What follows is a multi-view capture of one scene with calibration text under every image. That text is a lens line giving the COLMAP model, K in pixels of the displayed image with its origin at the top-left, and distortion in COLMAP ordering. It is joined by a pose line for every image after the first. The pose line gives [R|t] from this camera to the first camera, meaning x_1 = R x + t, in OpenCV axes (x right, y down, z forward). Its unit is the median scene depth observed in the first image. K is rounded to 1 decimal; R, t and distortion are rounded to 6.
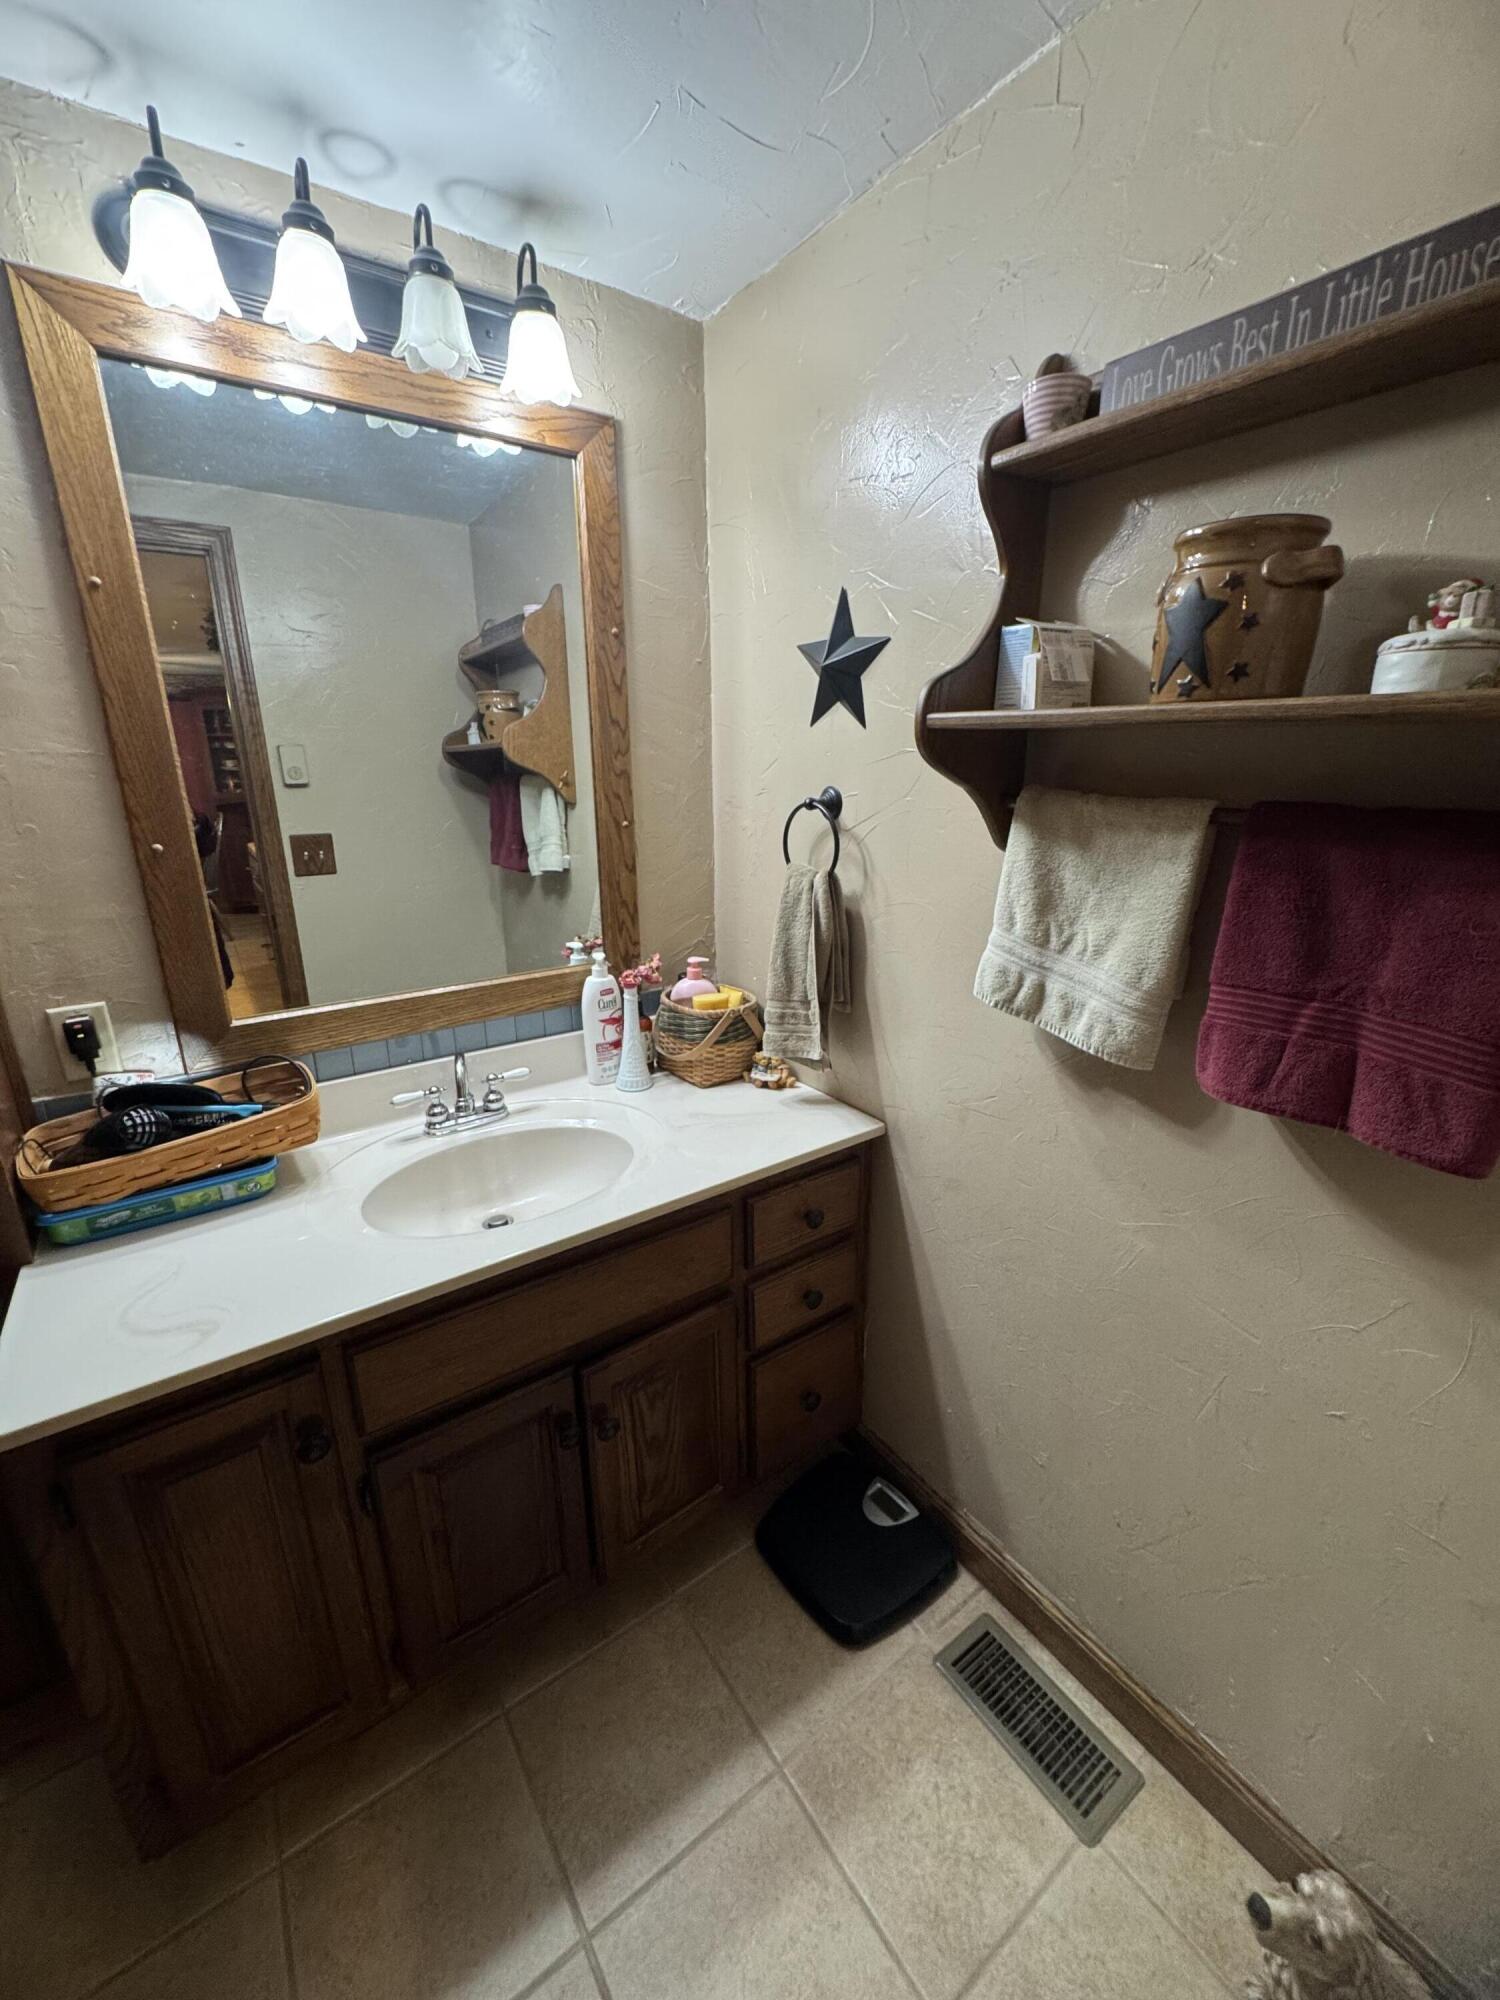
lens RADIAL K [[795.8, 0, 750.0], [0, 795.8, 1000.0], [0, 0, 1]] dist [-0.002624, 0.000130]
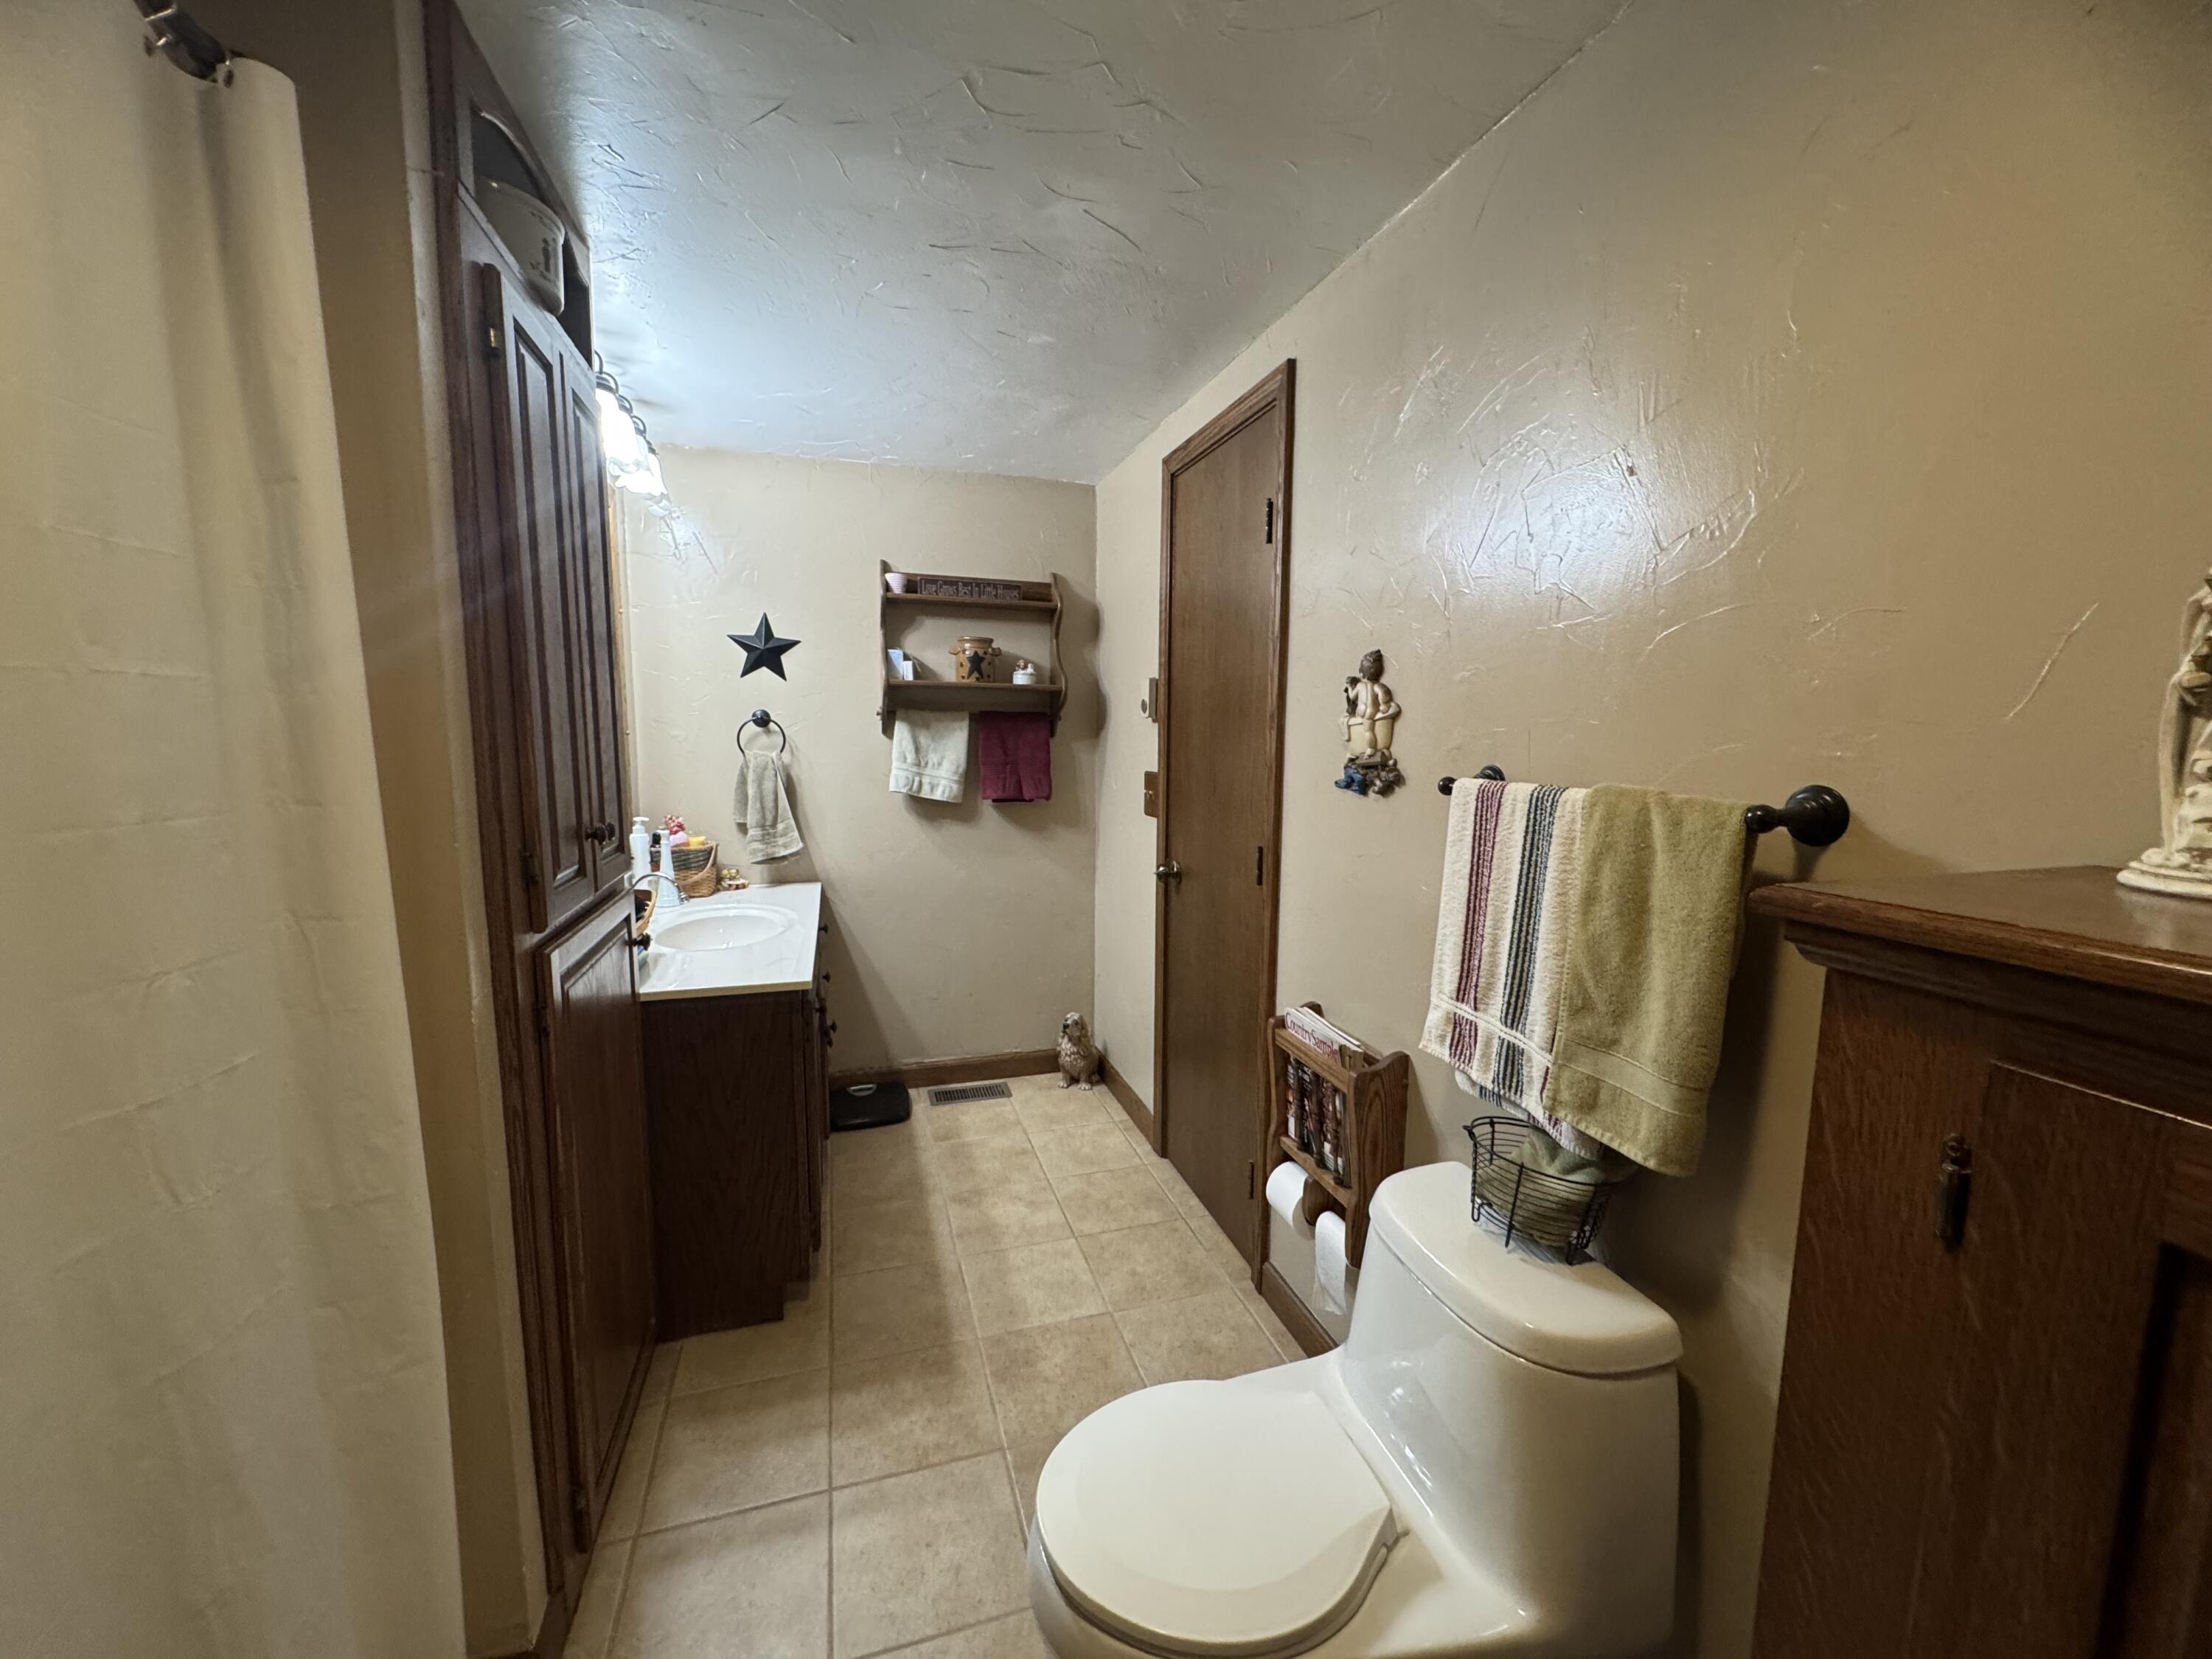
lens RADIAL K [[880.2, 0, 1103.6], [0, 880.2, 825.5], [0, 0, 1]] dist [-0.002624, 0.000130]
pose [[0.312637, -0.098705, 0.944730, -2.231514], [0.265569, 0.964006, 0.012835, 0.249609], [-0.911993, 0.246878, 0.327597, -0.471481]]
